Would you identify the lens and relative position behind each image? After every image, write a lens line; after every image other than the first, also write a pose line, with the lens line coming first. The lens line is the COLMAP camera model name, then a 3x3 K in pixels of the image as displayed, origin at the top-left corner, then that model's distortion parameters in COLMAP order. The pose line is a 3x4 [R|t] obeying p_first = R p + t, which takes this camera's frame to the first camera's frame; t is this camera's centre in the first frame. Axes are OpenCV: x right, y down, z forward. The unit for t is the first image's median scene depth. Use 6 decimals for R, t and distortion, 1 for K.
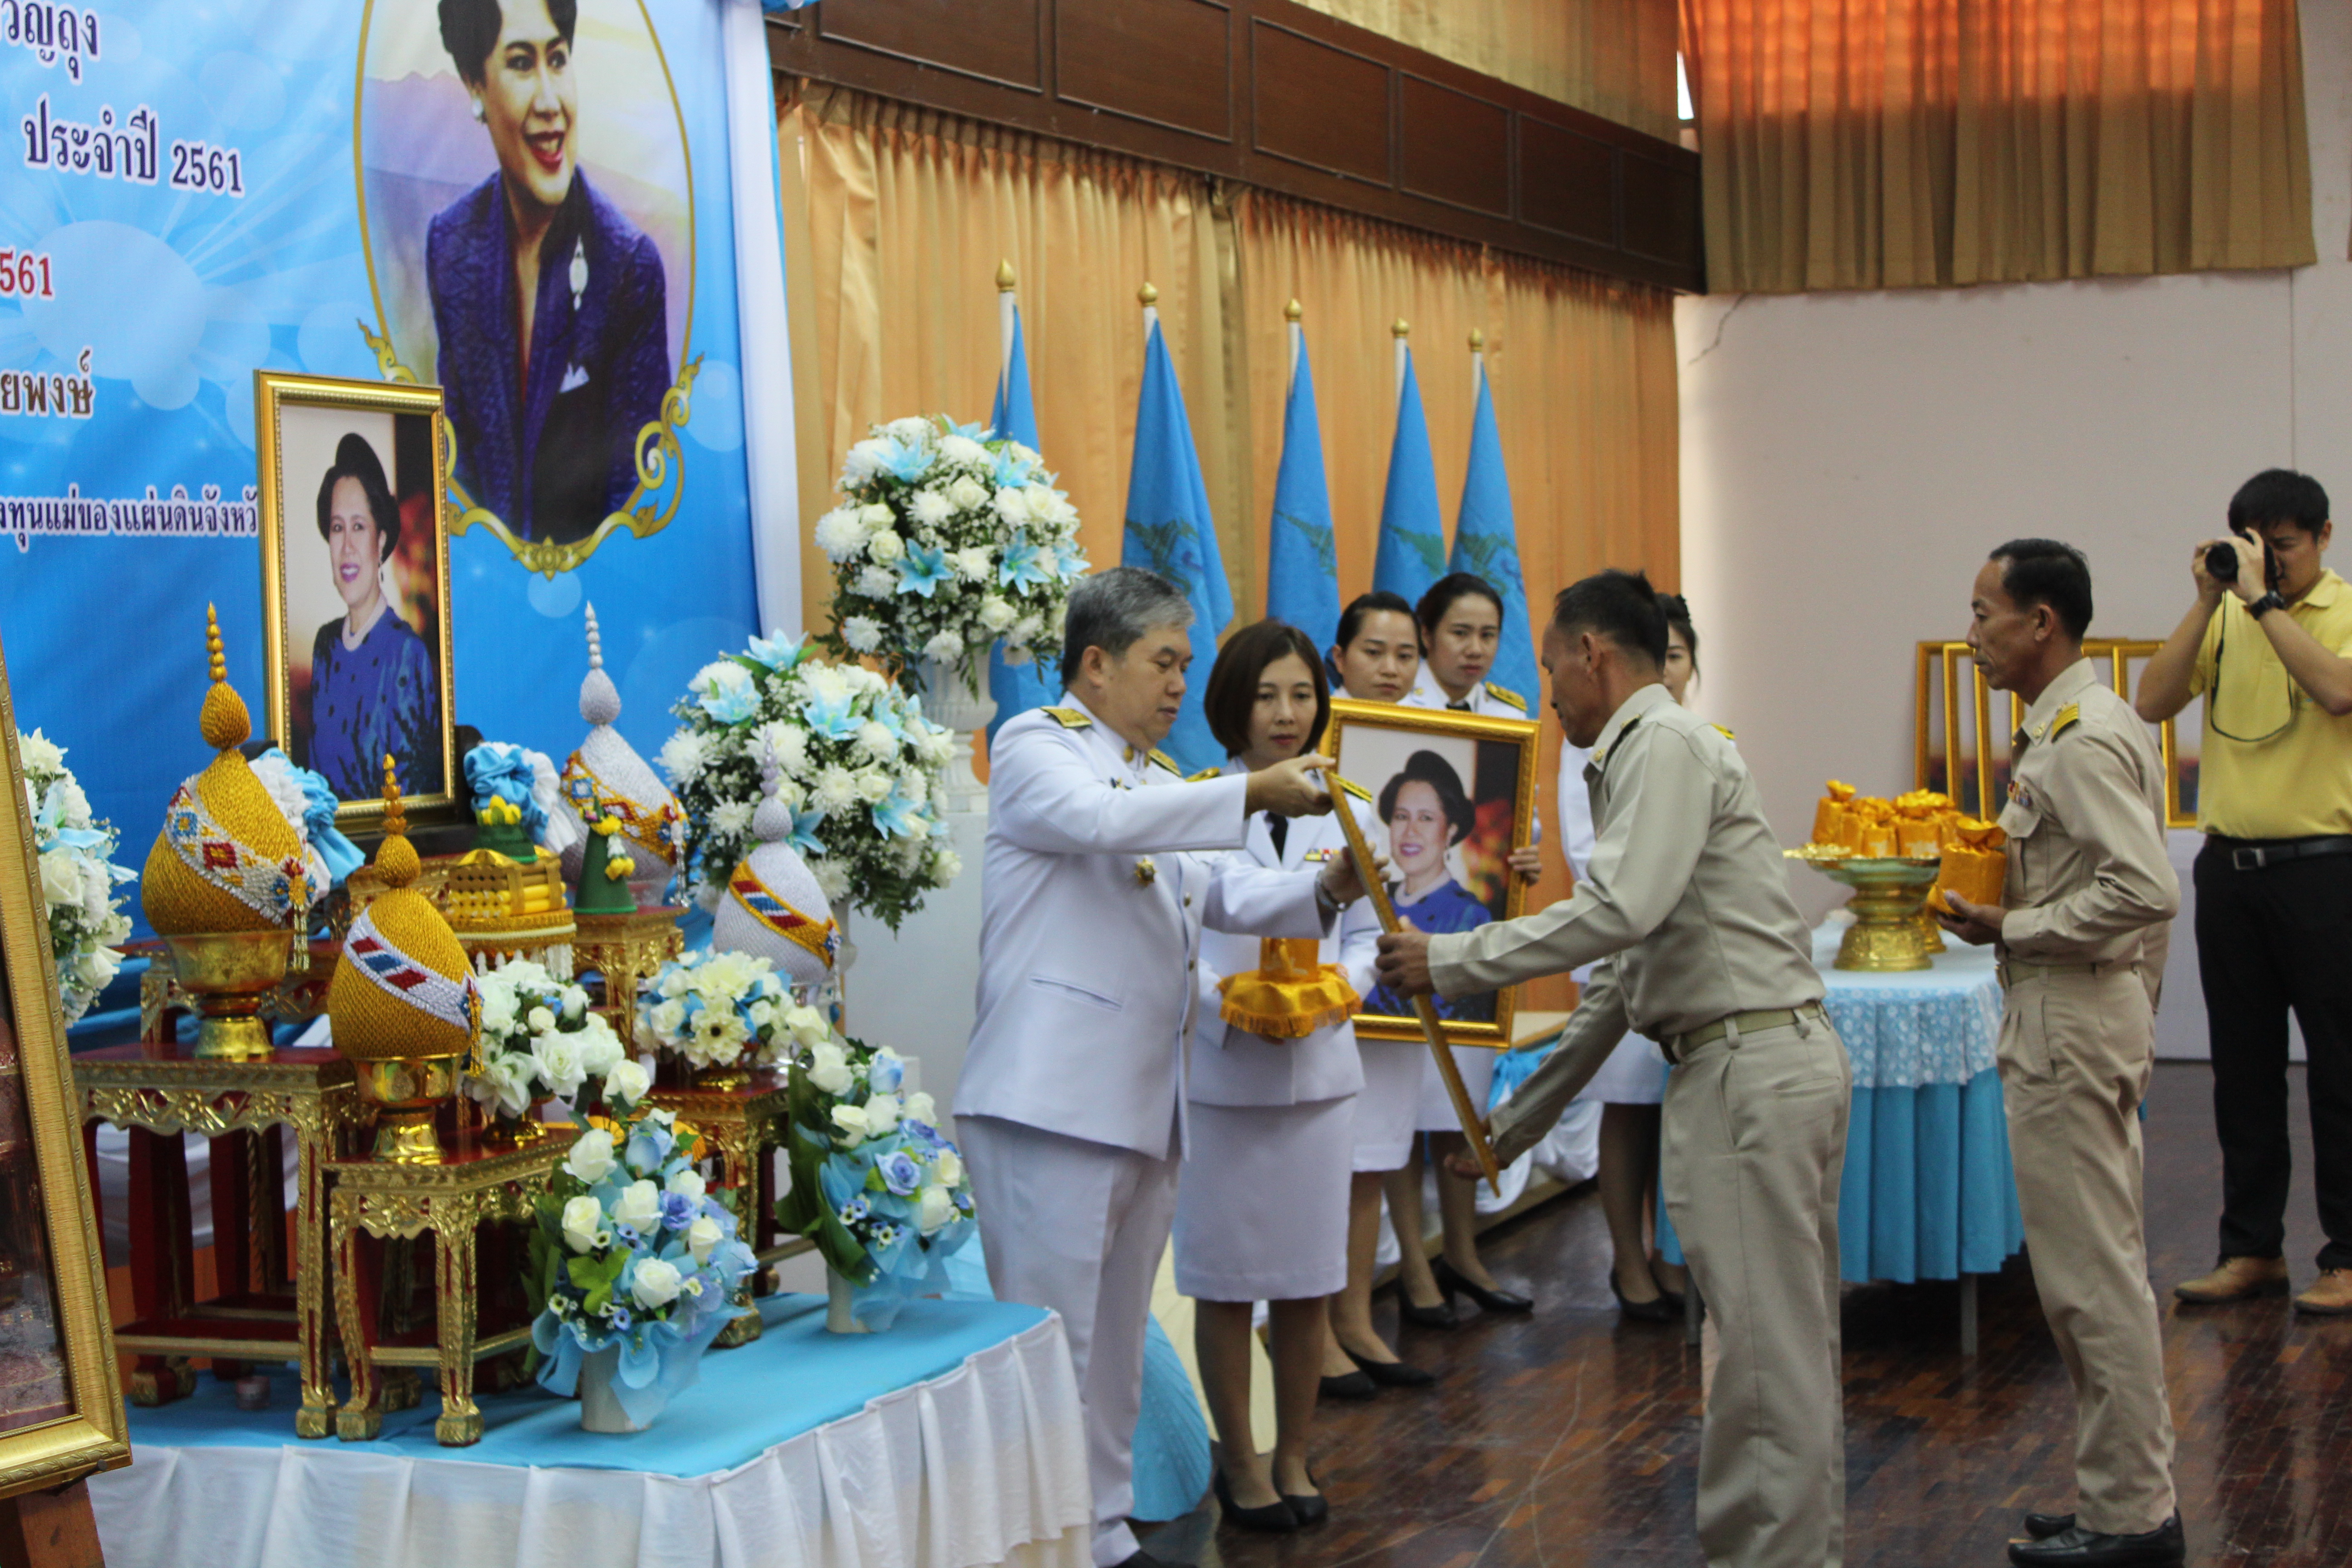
lens RADIAL K [[4256.4, 0, 1176.0], [0, 4256.4, 784.0], [0, 0, 1]] dist [-0.023347, 0.188931]
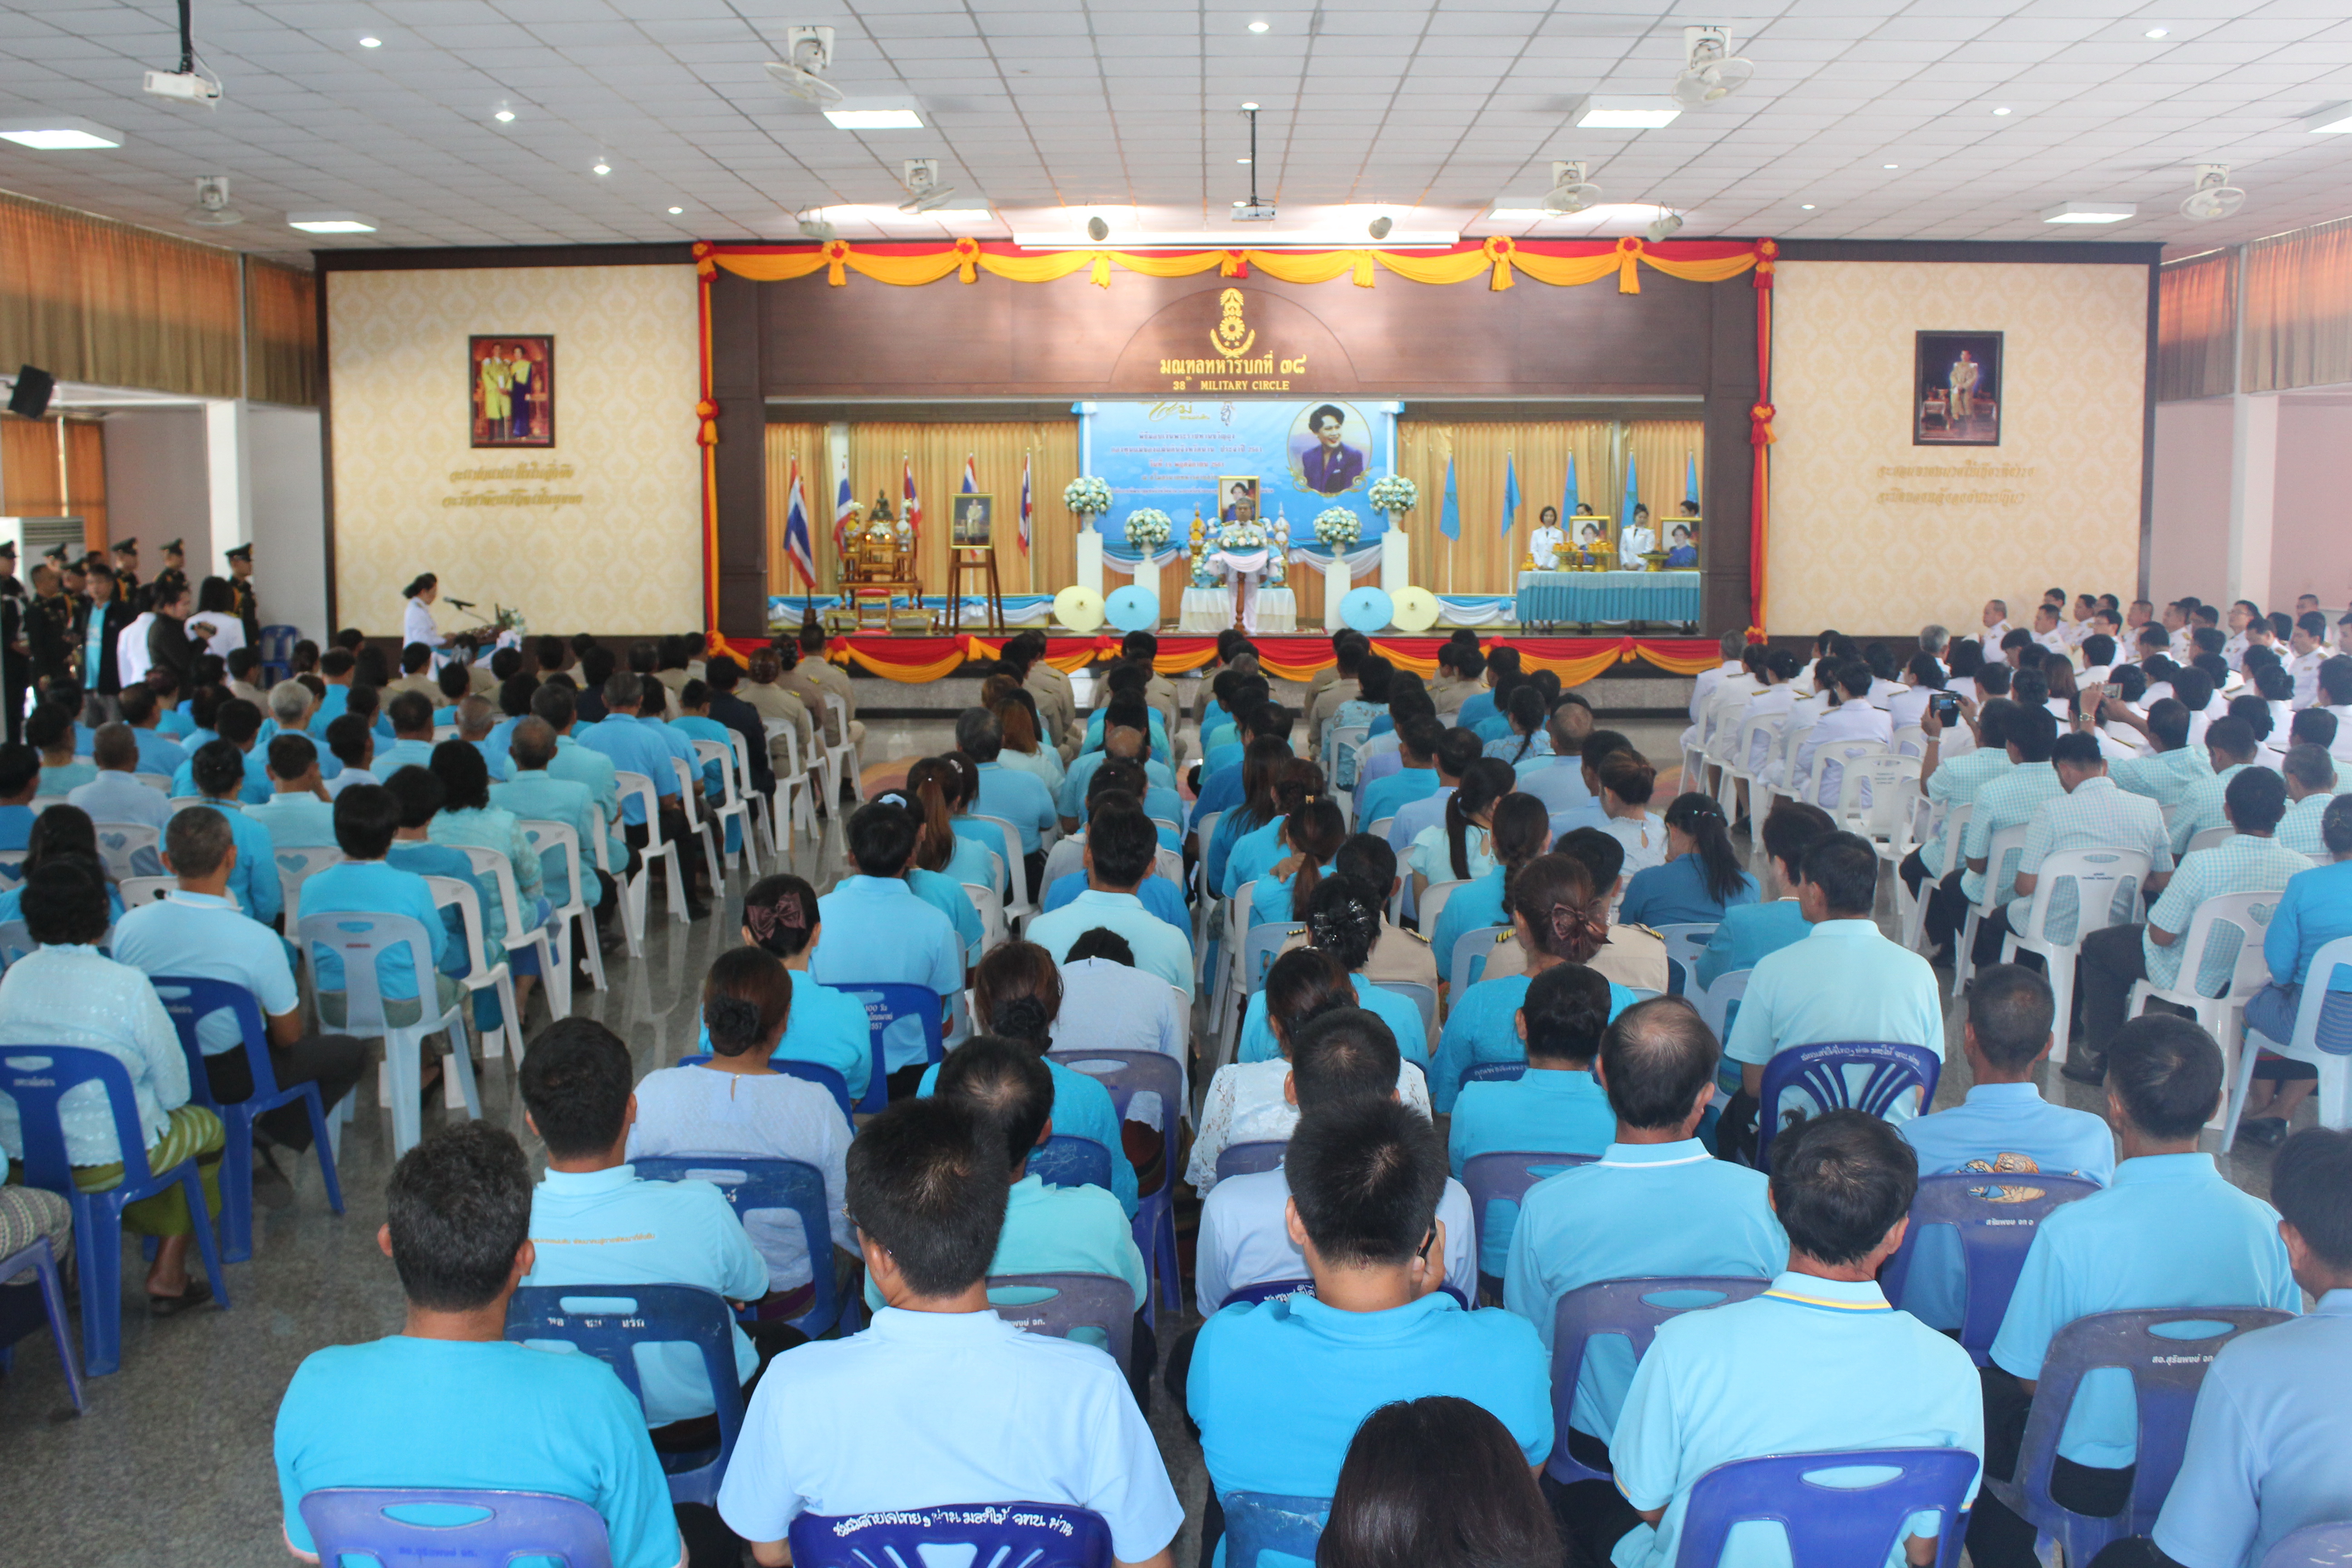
lens RADIAL K [[2383.8, 0, 1176.0], [0, 2383.8, 784.0], [0, 0, 1]] dist [-0.123311, 0.000371]
pose [[0.351656, 0.130146, -0.927038, 4.223963], [-0.043636, 0.991491, 0.122641, -0.058673], [0.935112, -0.002675, 0.354343, -0.834935]]
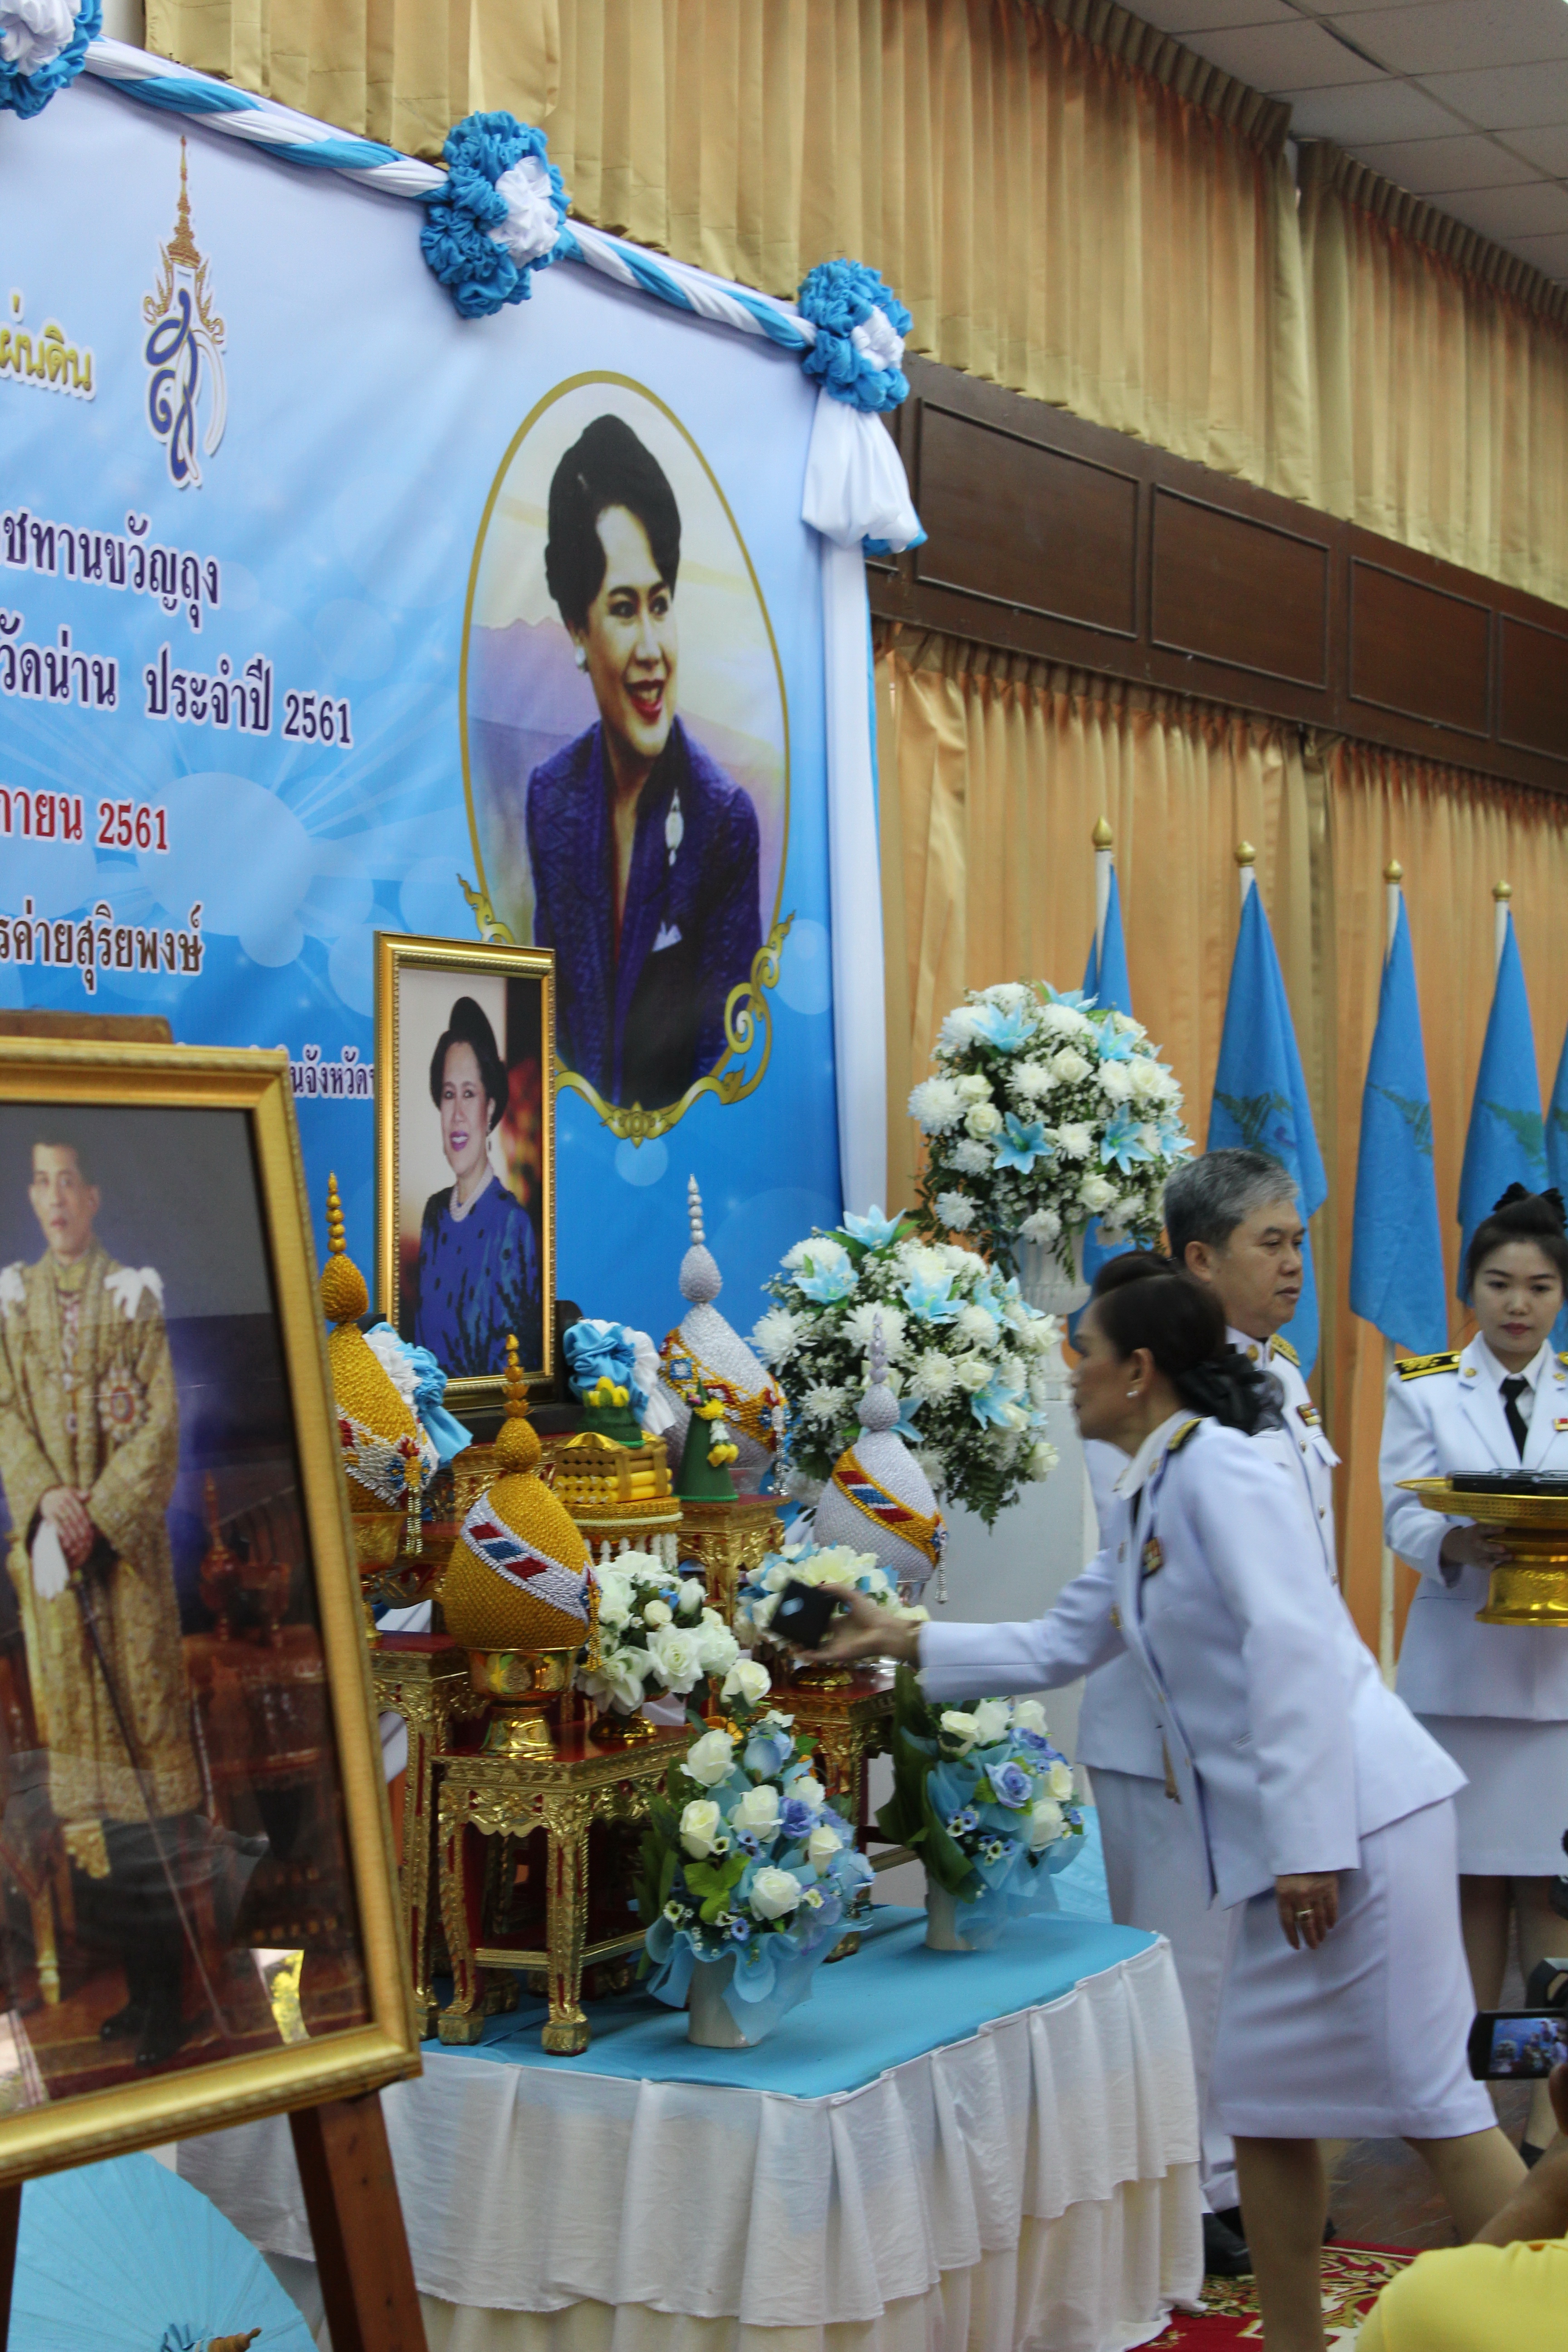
lens RADIAL K [[4596.1, 0, 786.0], [0, 4596.1, 1224.6], [0, 0, 1]] dist [-0.004929, 0.328875]
pose [[0.996272, 0.027256, -0.081851, -0.032647], [-0.029364, 0.999265, -0.024656, -0.006824], [0.081119, 0.026968, 0.996340, -0.032524]]
